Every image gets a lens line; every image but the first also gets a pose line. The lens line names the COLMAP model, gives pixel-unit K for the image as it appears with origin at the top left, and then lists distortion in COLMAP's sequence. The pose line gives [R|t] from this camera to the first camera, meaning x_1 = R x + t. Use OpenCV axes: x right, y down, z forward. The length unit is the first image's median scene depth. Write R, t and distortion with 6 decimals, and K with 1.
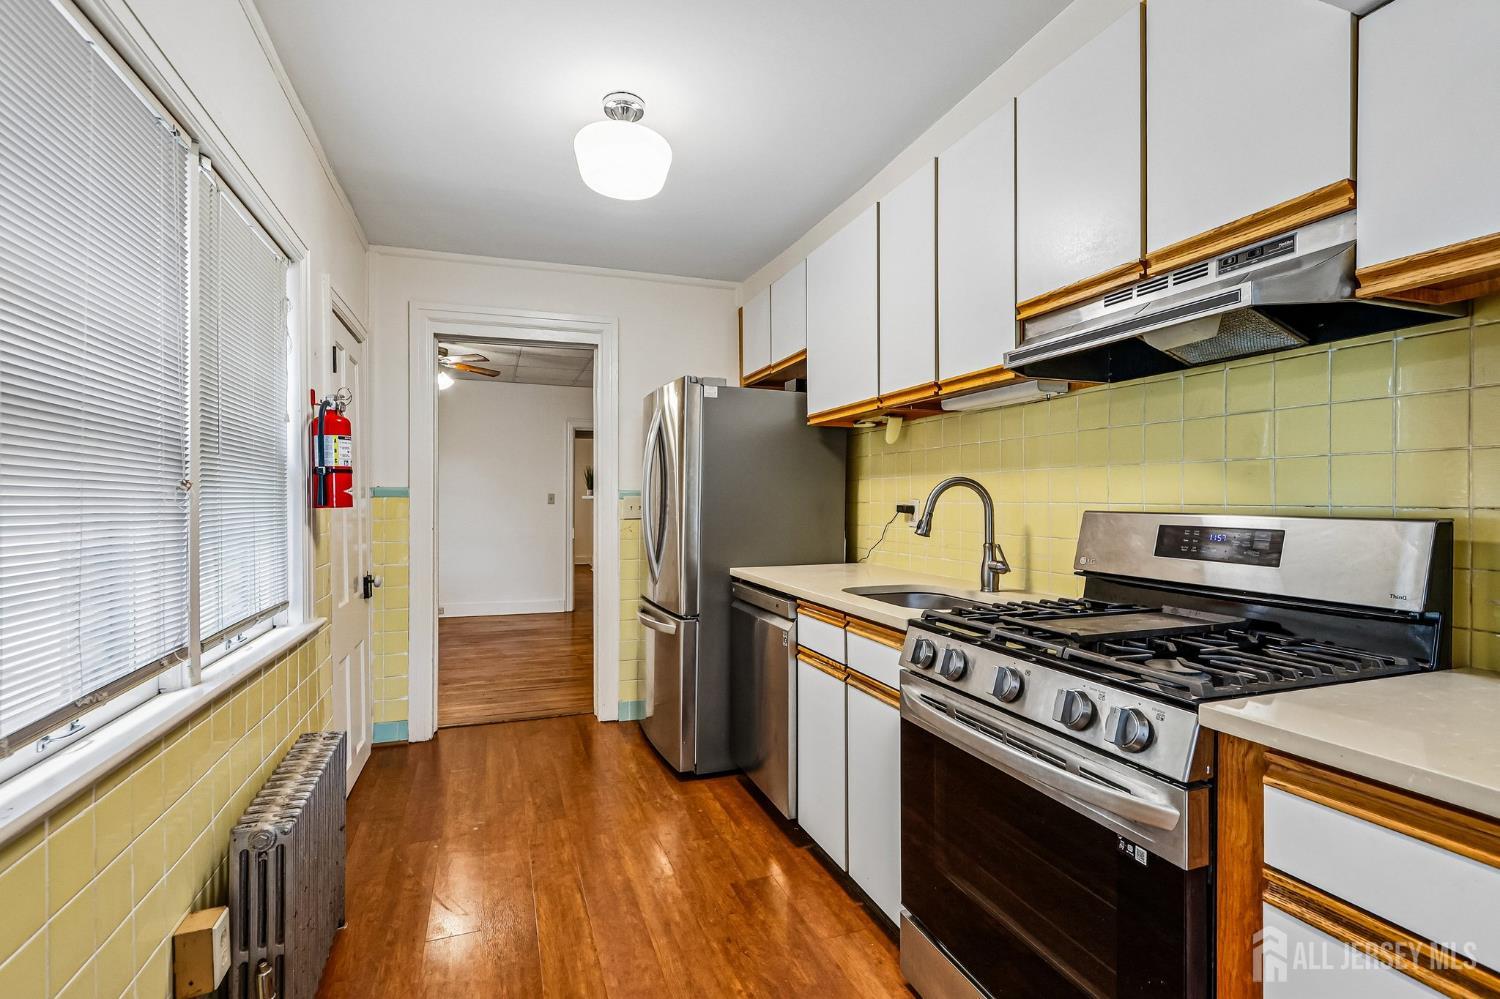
lens RADIAL K [[695.7, 0, 748.4], [0, 695.7, 496.4], [0, 0, 1]] dist [-0.002930, -0.000066]
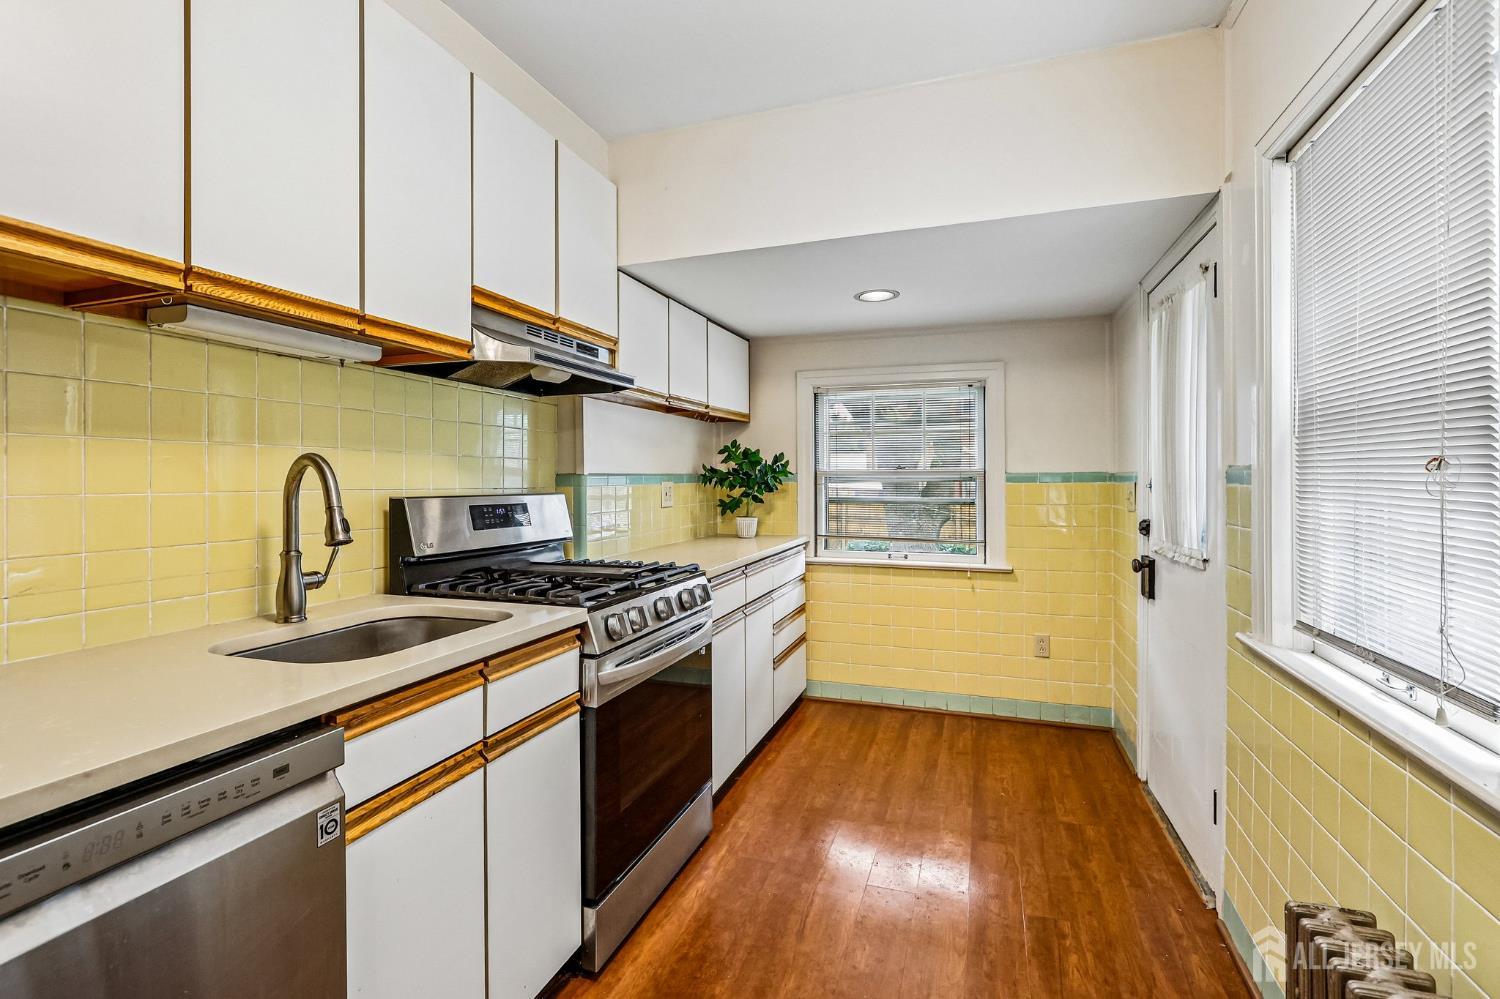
lens RADIAL K [[686.2, 0, 744.5], [0, 686.2, 481.1], [0, 0, 1]] dist [-0.000078, 0.000264]
pose [[-0.774545, 0.003955, 0.632507, -0.526156], [0.004211, 0.999991, -0.001095, 0.000992], [-0.632505, 0.001816, -0.774554, 1.539815]]
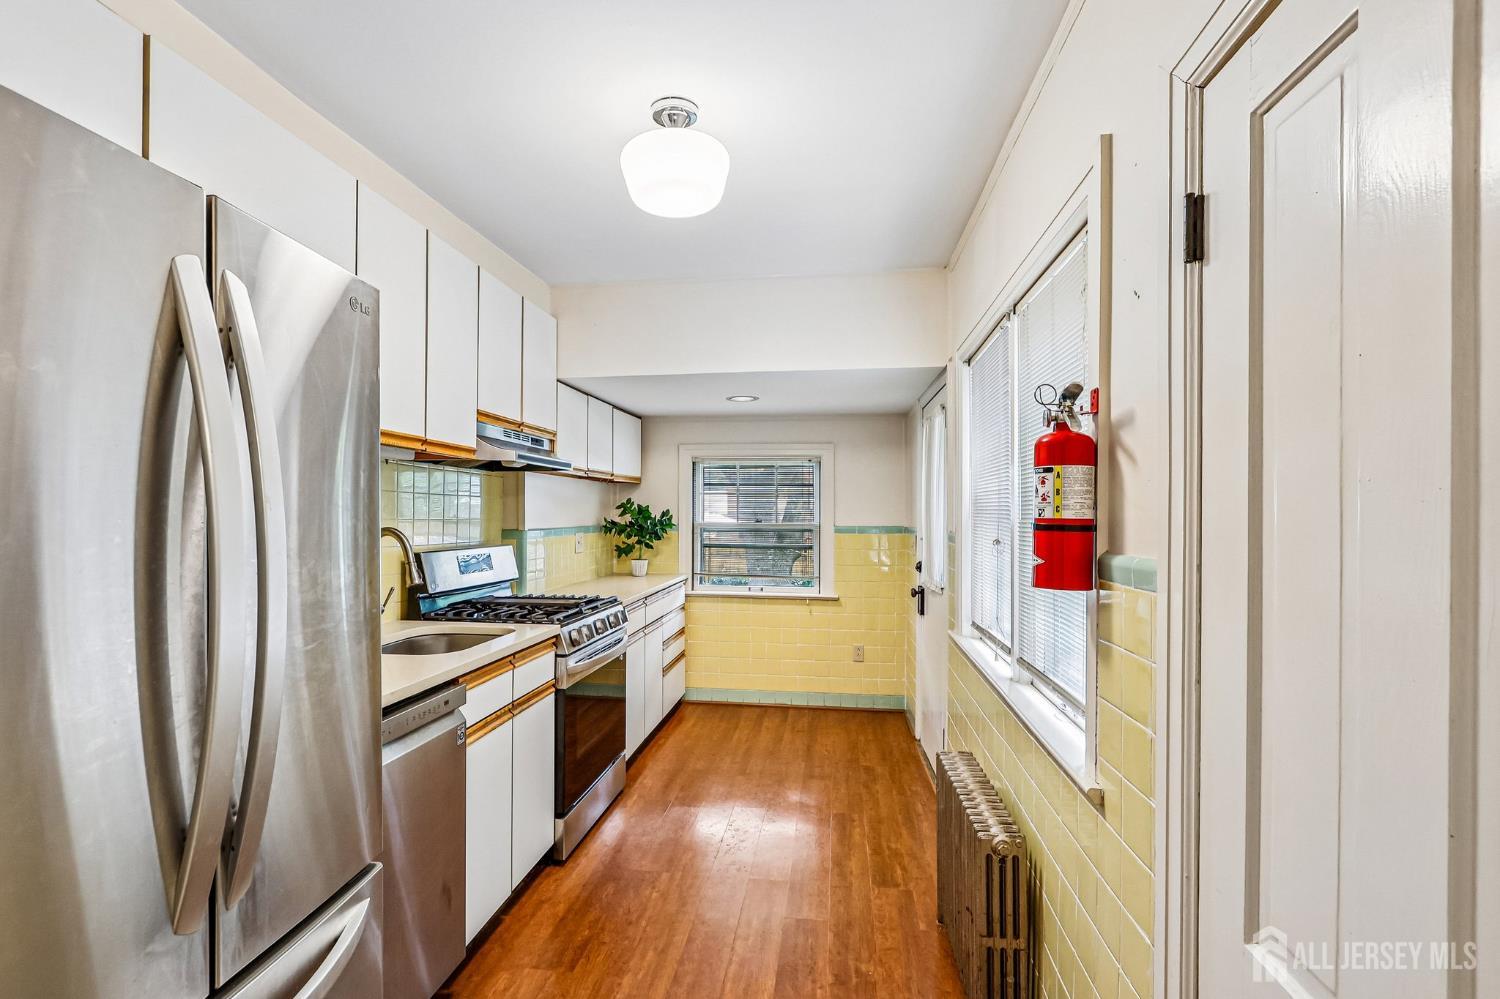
lens RADIAL K [[689.1, 0, 745.4], [0, 689.1, 514.0], [0, 0, 1]] dist [-0.000040, 0.000273]
pose [[-0.886763, -0.001132, 0.462224, -0.777624], [-0.002939, 0.999991, -0.003189, -0.056080], [-0.462216, -0.004186, -0.886758, 2.043277]]
